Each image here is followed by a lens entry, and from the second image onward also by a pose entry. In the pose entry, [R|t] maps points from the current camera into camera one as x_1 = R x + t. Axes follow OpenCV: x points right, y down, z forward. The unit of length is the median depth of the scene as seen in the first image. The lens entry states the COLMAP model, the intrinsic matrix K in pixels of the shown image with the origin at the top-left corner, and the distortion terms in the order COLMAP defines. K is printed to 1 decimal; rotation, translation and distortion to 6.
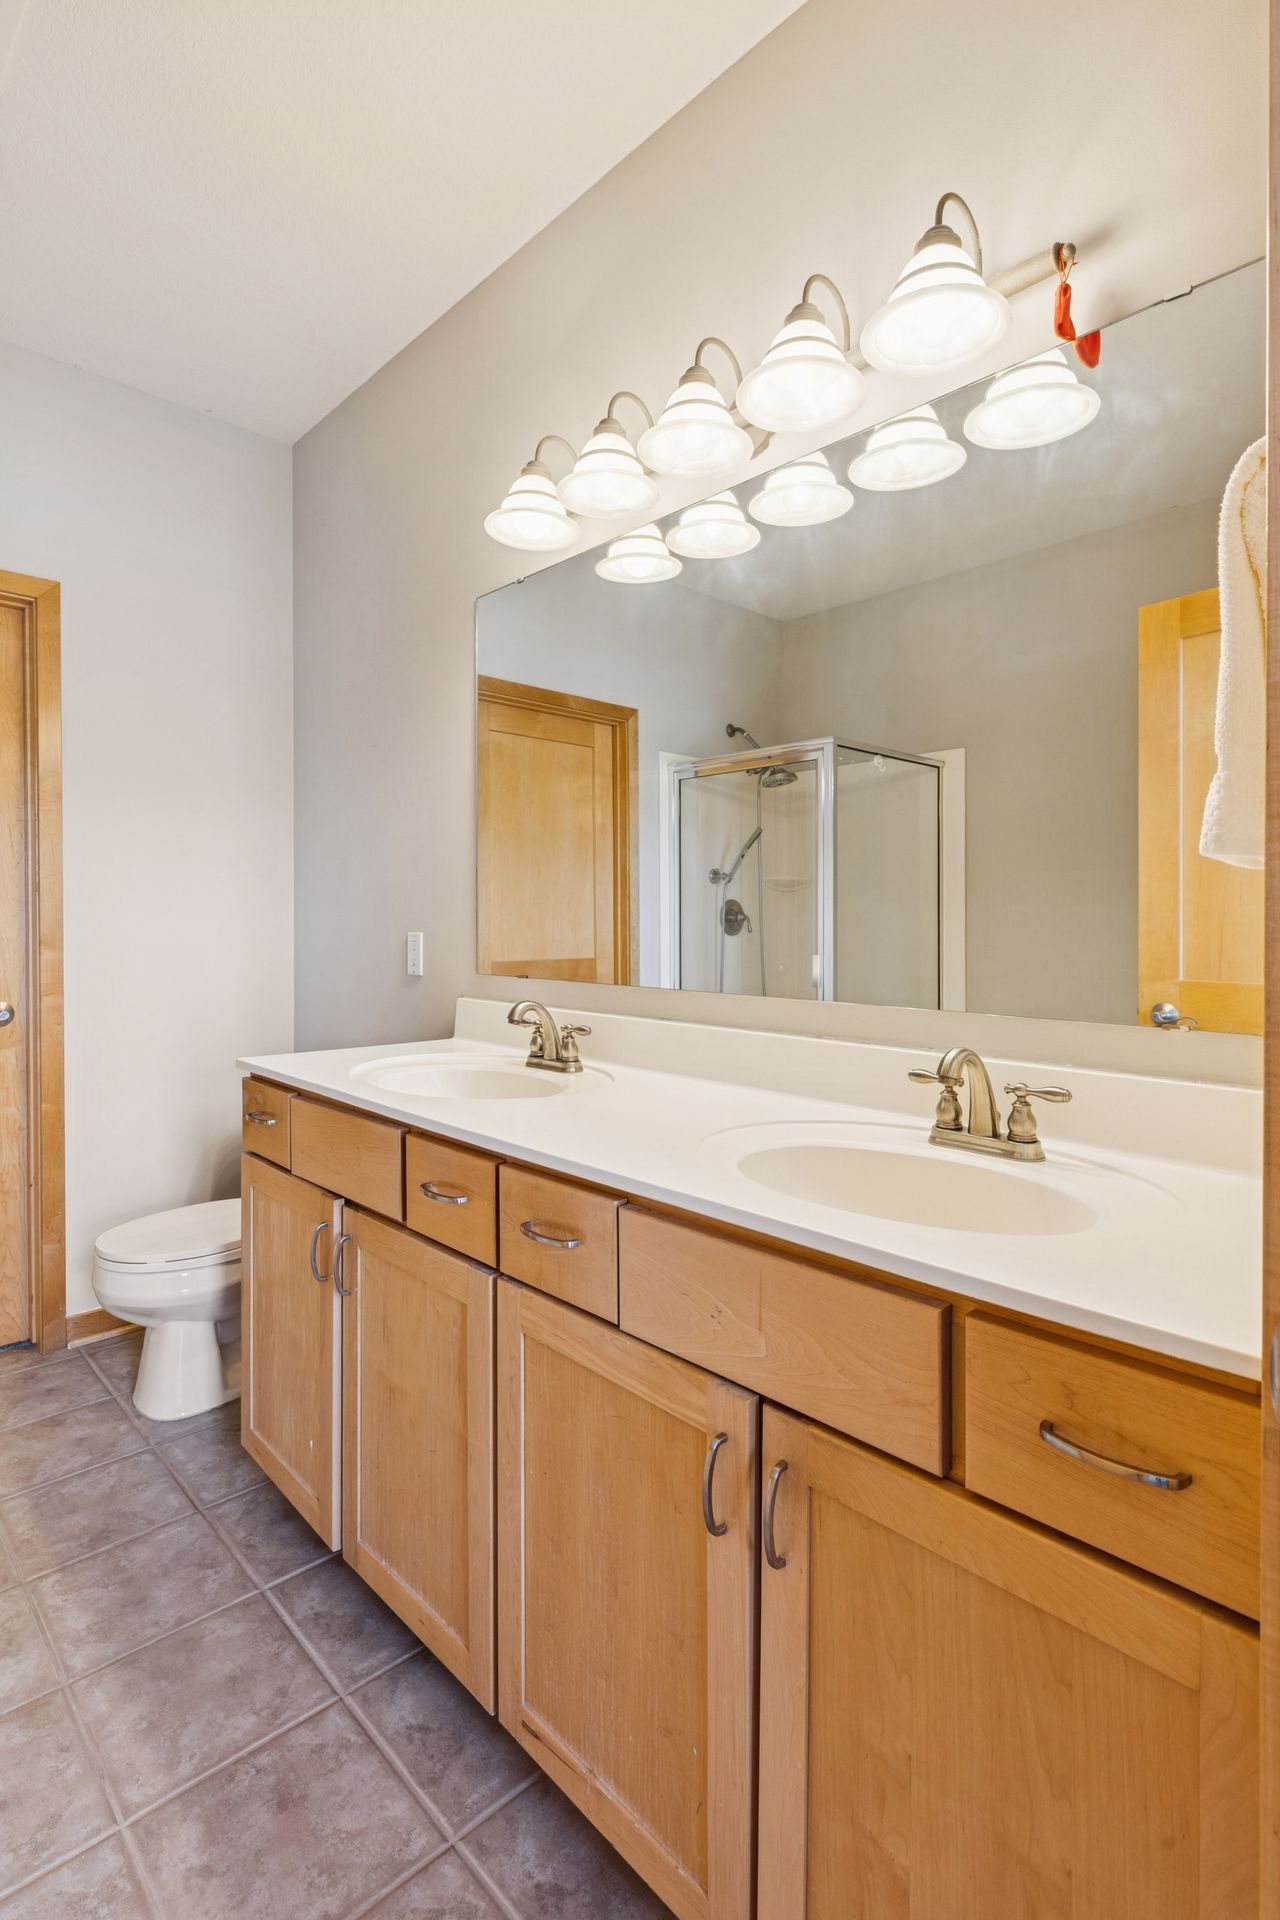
lens RADIAL K [[948.5, 0, 640.0], [0, 948.5, 960.0], [0, 0, 1]] dist [-0.000272, -0.000083]
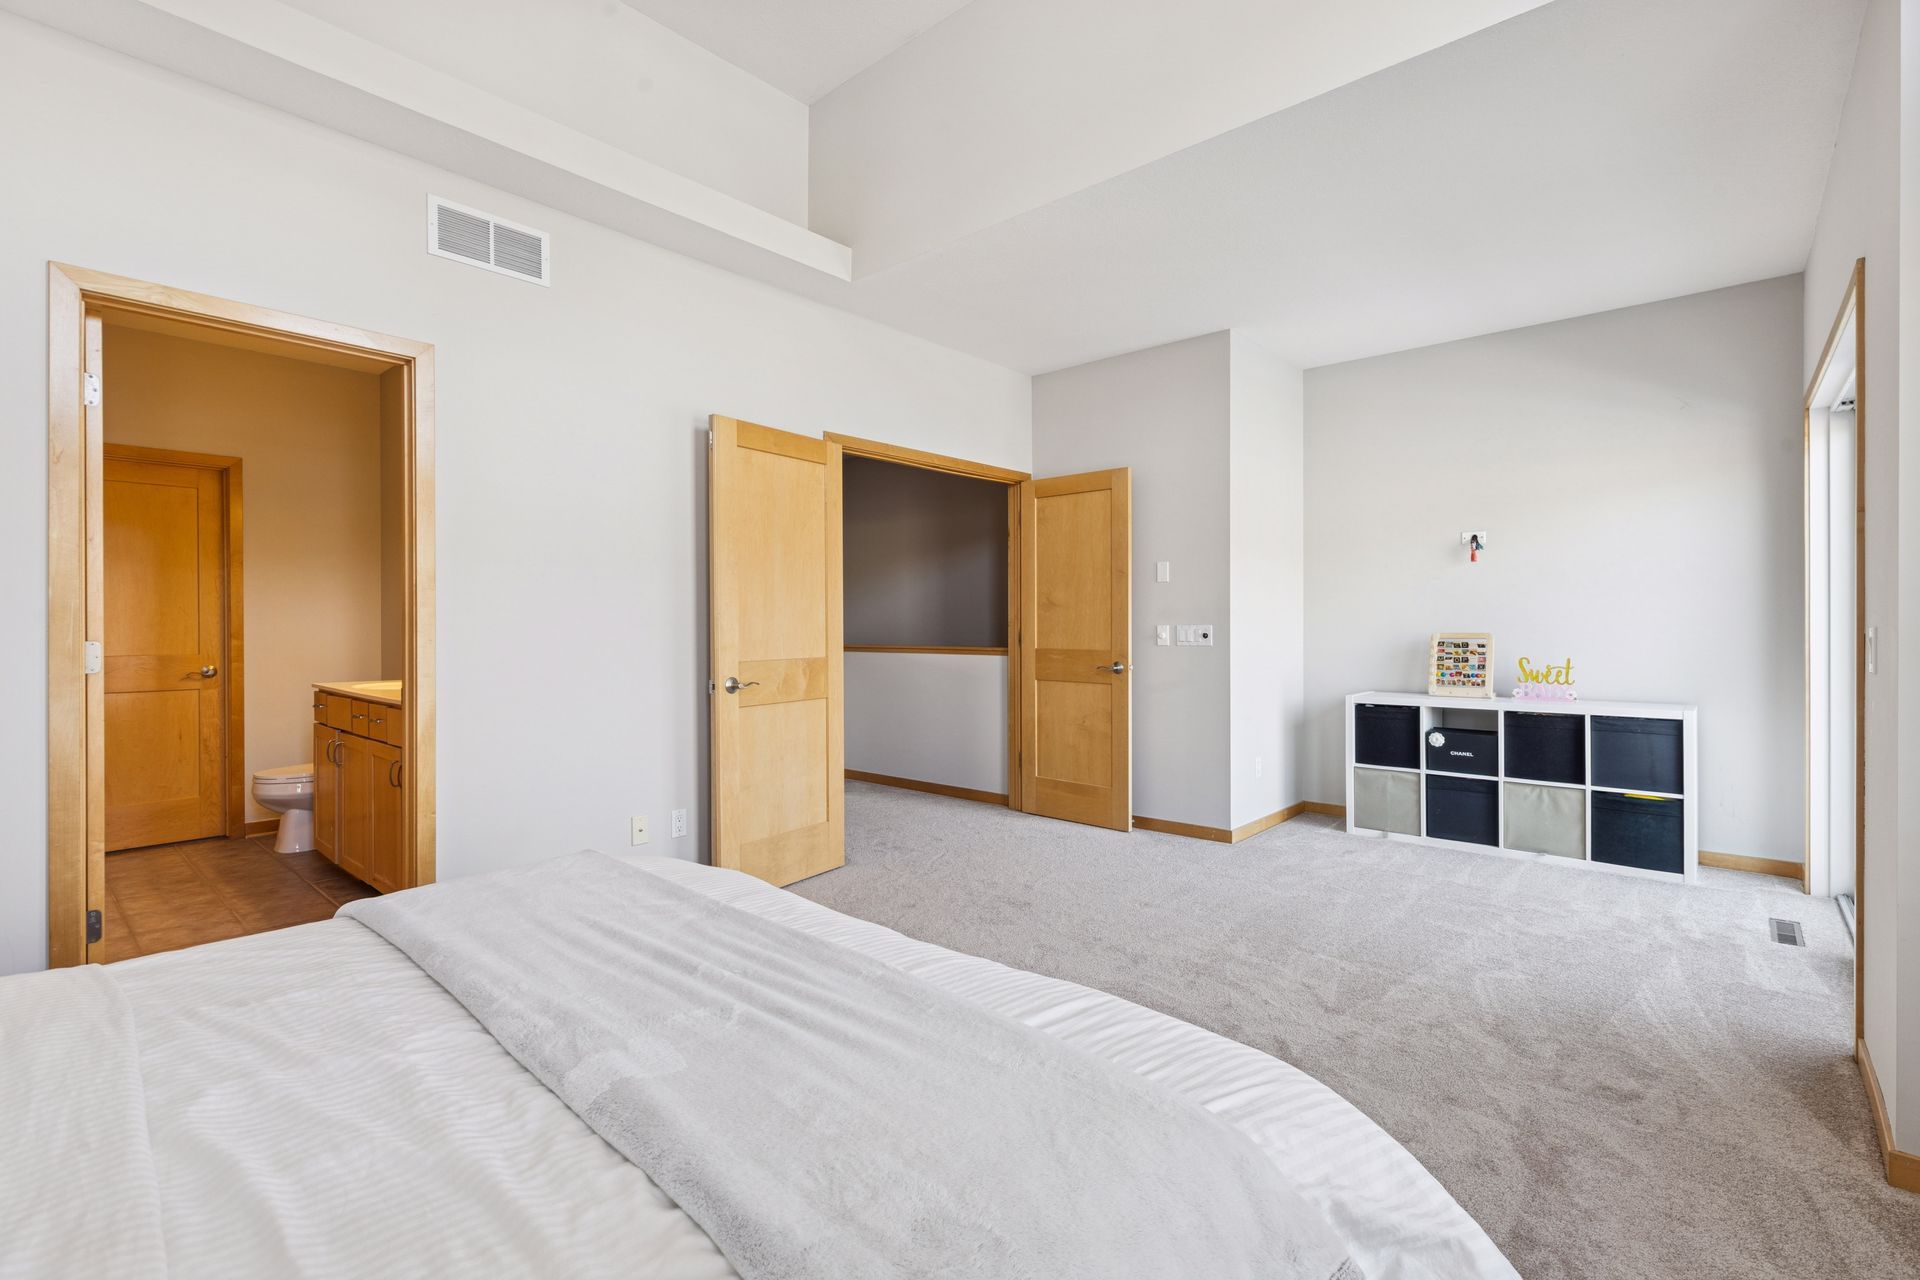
lens RADIAL K [[874.3, 0, 963.1], [0, 874.3, 630.8], [0, 0, 1]] dist [0.000594, 0.000352]
pose [[0.993671, -0.008006, 0.112041, 0.705646], [0.009734, 0.999842, -0.014884, 0.013642], [-0.111905, 0.015880, 0.993592, -1.021681]]
